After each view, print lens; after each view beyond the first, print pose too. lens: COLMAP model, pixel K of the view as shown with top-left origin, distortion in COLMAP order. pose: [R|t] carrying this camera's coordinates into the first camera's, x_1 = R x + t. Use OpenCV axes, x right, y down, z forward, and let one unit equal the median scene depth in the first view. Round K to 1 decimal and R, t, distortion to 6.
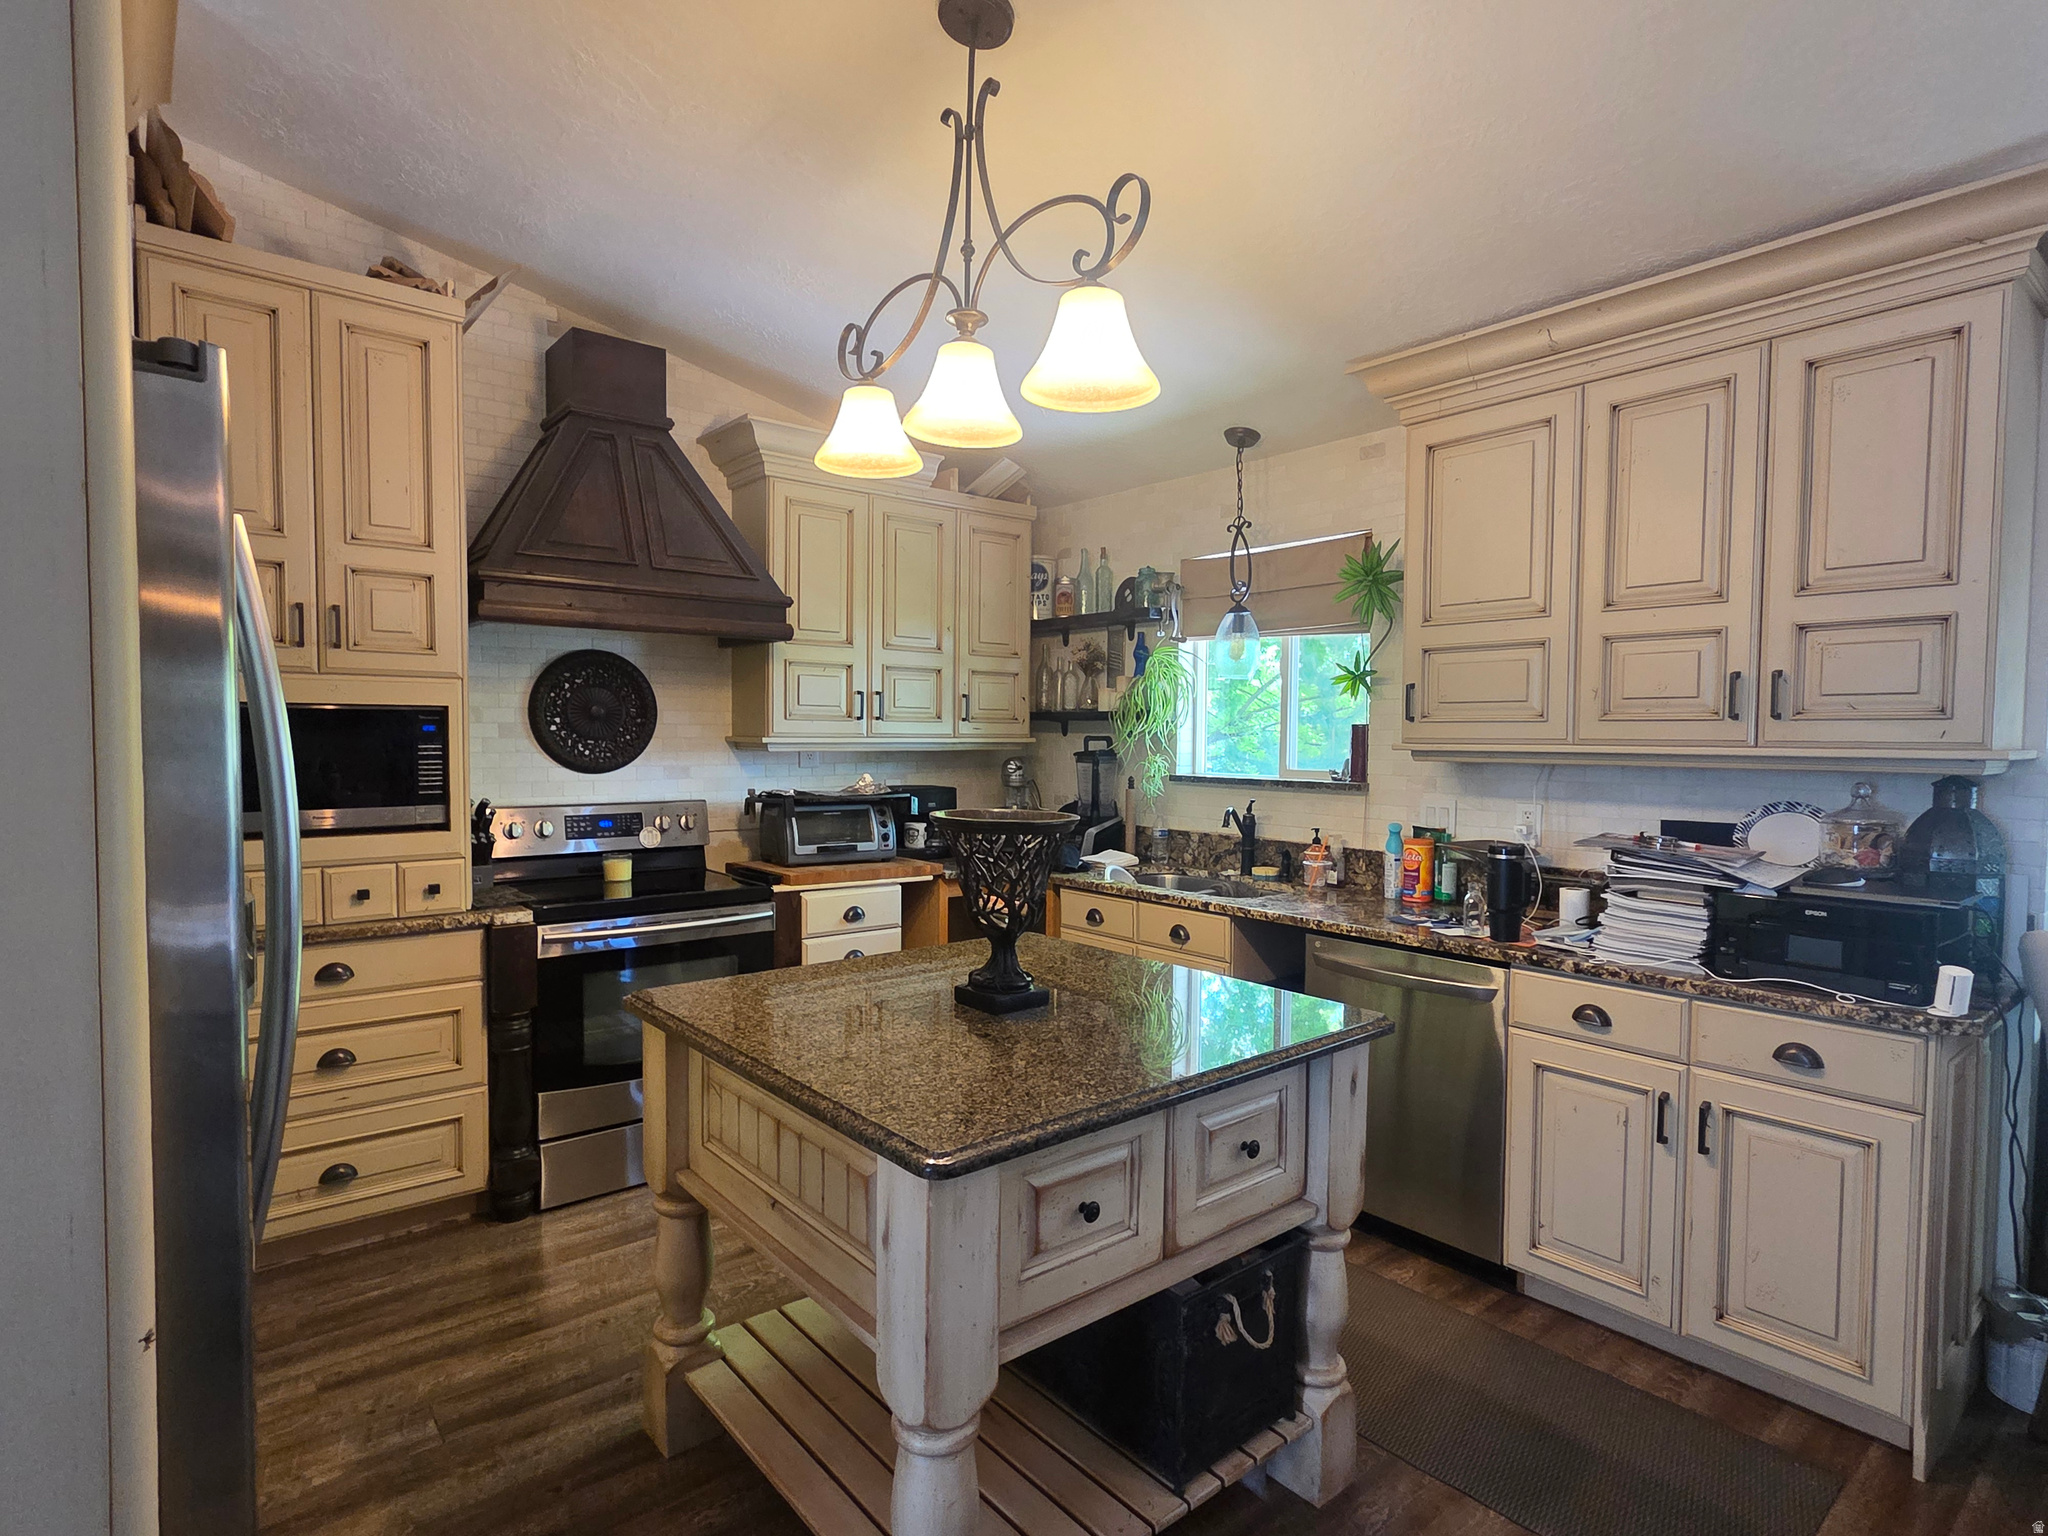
lens RADIAL K [[1060.3, 0, 1025.6], [0, 1060.3, 770.8], [0, 0, 1]] dist [0.003512, 0.000318]
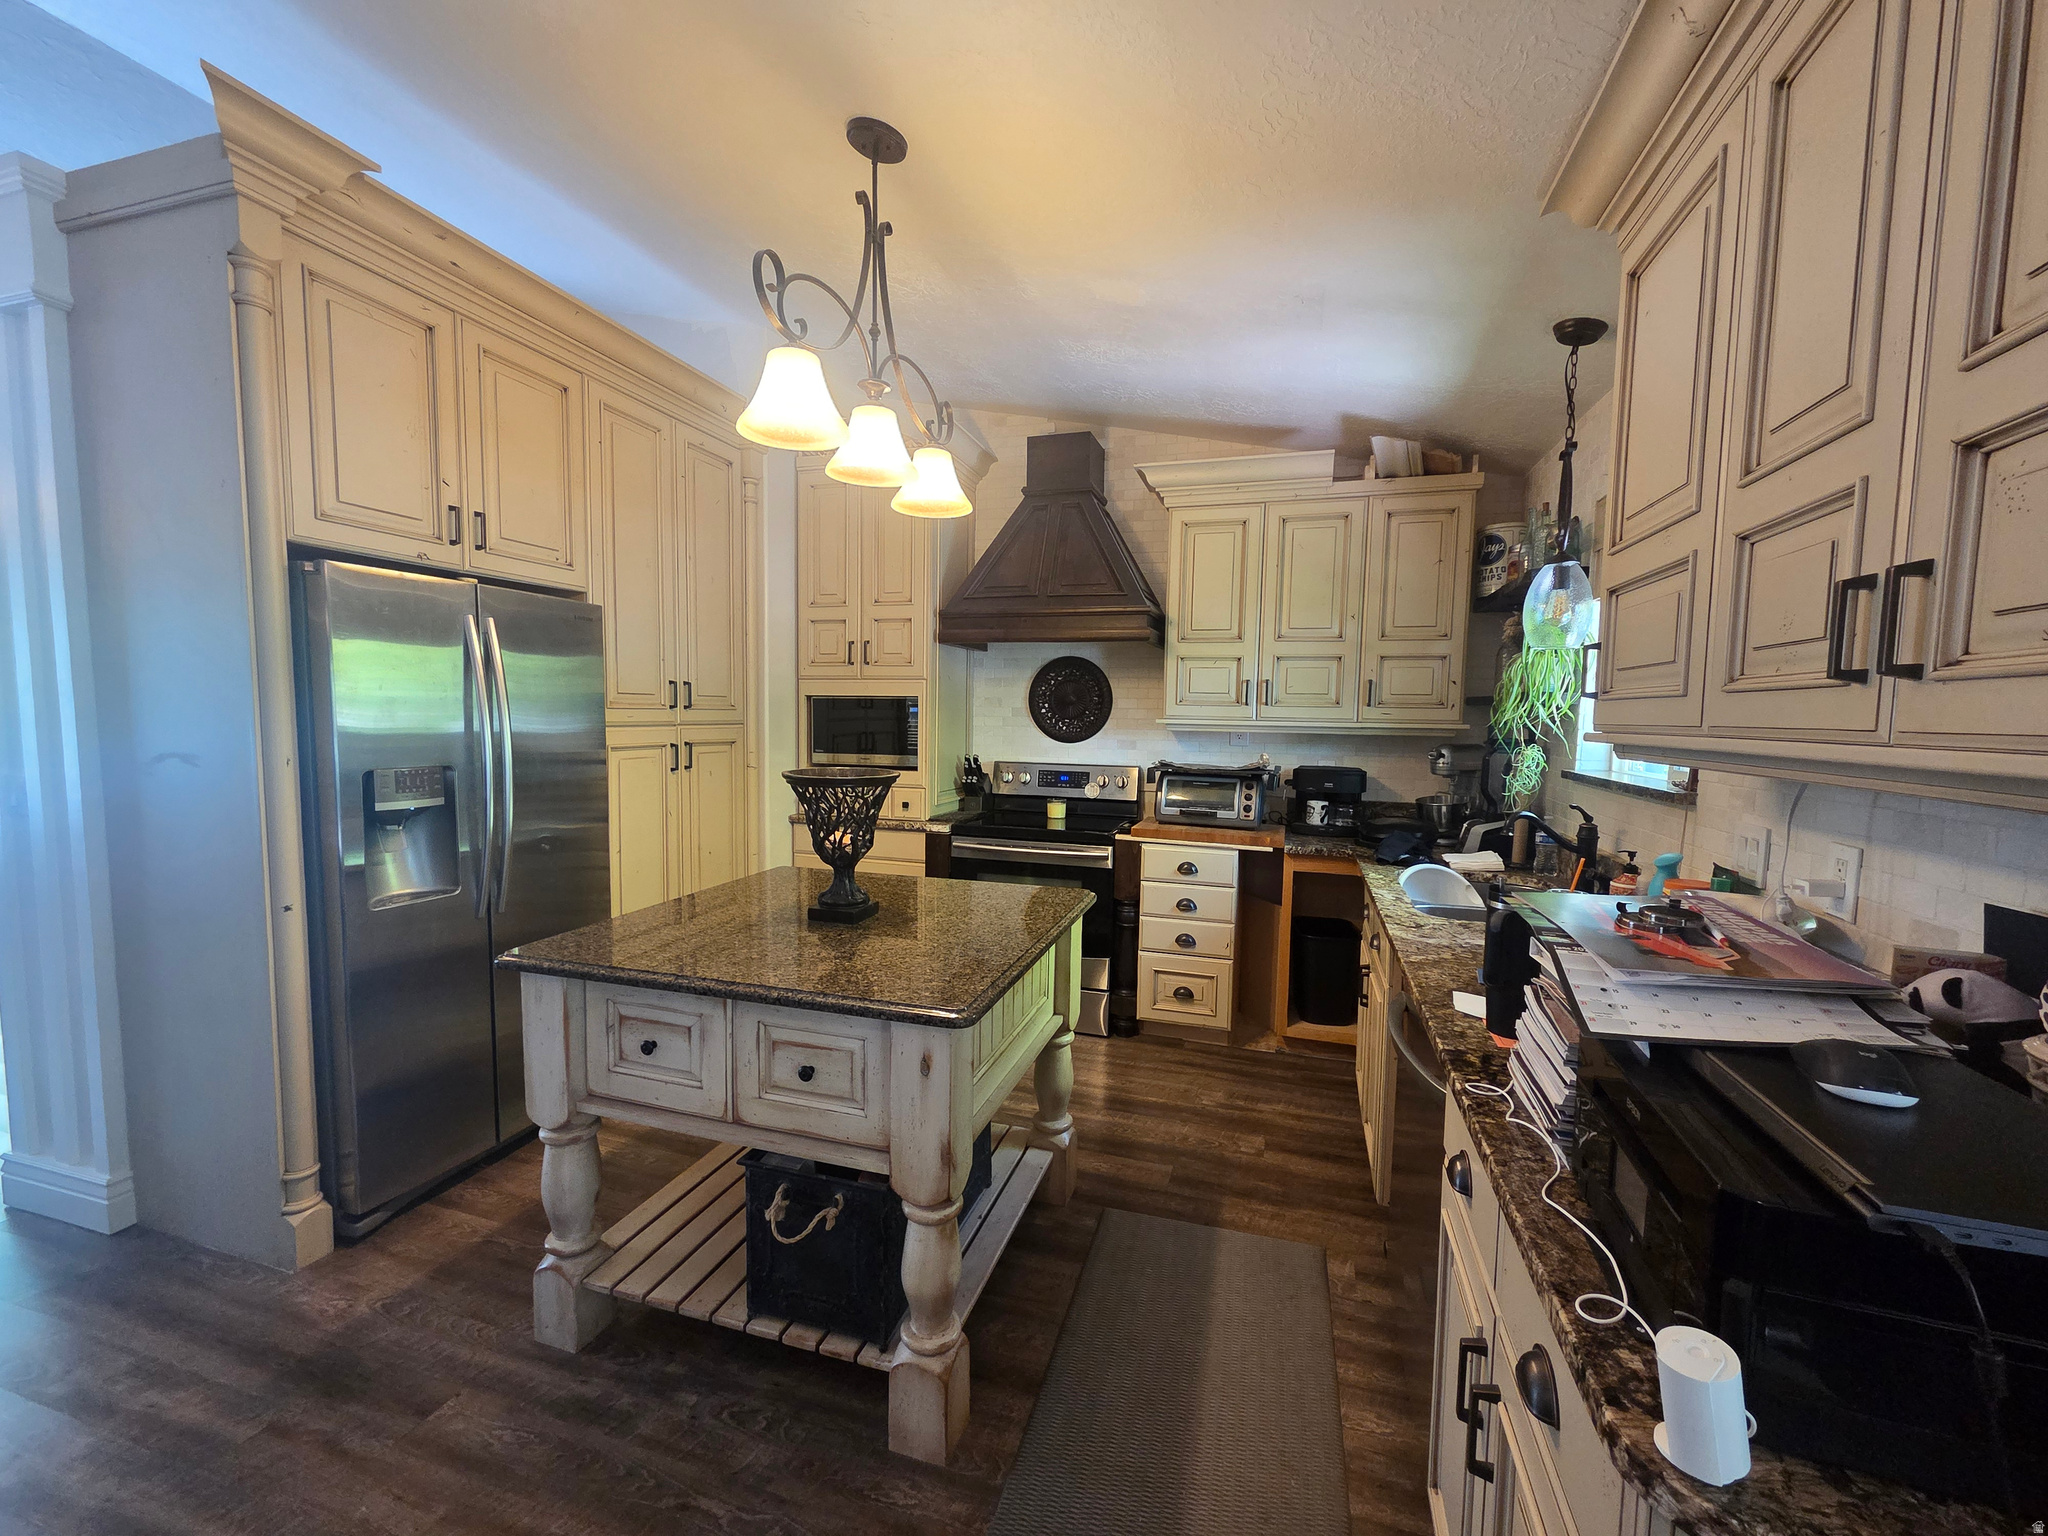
lens RADIAL K [[834.7, 0, 1028.9], [0, 834.7, 773.4], [0, 0, 1]] dist [0.004620, -0.000272]
pose [[0.542644, 0.063203, -0.837581, 0.510825], [-0.042063, 0.997959, 0.048053, -0.008347], [0.838909, 0.009156, 0.544195, 0.337503]]
